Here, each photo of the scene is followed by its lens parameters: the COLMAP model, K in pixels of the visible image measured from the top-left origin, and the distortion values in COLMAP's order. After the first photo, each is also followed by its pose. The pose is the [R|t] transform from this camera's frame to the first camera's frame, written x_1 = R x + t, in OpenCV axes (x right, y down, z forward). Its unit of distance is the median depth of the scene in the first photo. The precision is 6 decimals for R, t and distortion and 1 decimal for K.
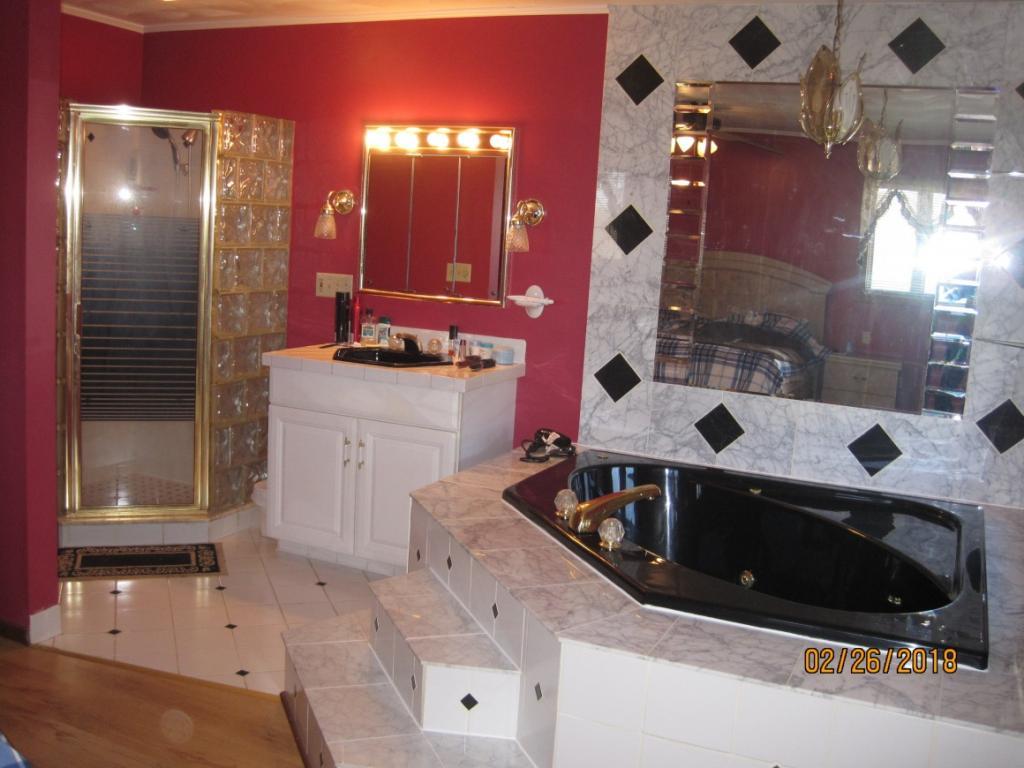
lens RADIAL K [[1057.4, 0, 512.0], [0, 1057.4, 384.0], [0, 0, 1]] dist [-0.231930, 0.182350]
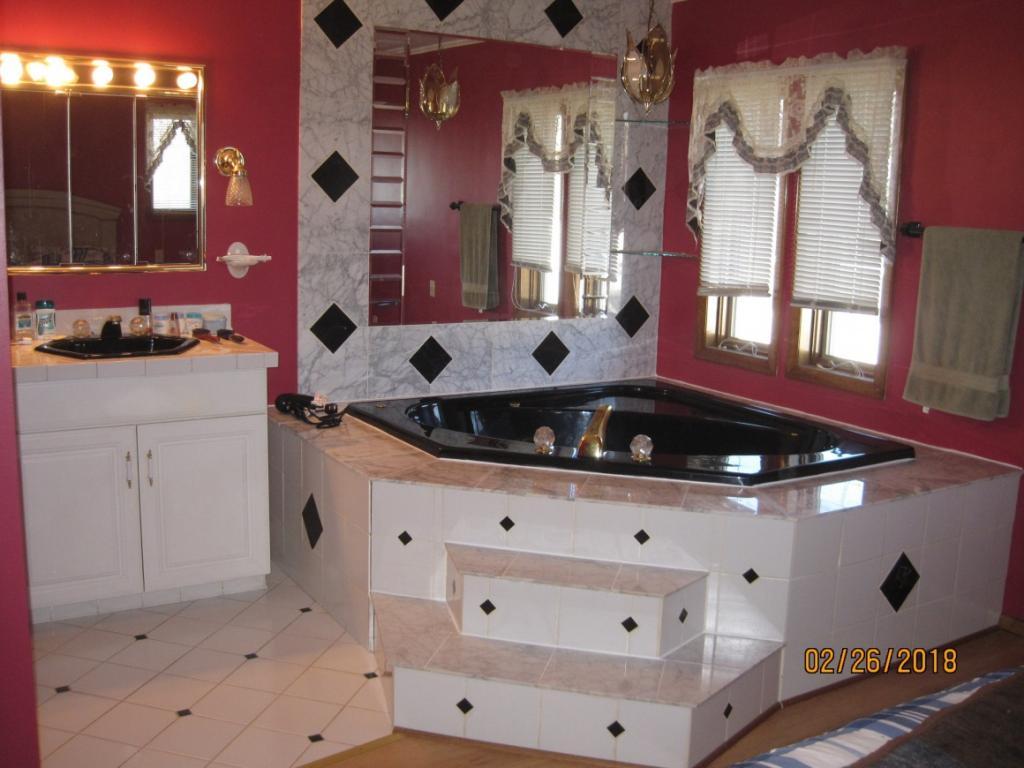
lens RADIAL K [[1057.4, 0, 512.0], [0, 1057.4, 384.0], [0, 0, 1]] dist [-0.231930, 0.182350]
pose [[0.547593, -0.189464, 0.815012, -0.628524], [0.123296, 0.981665, 0.145365, -0.078232], [-0.827611, 0.020887, 0.560913, 0.325263]]
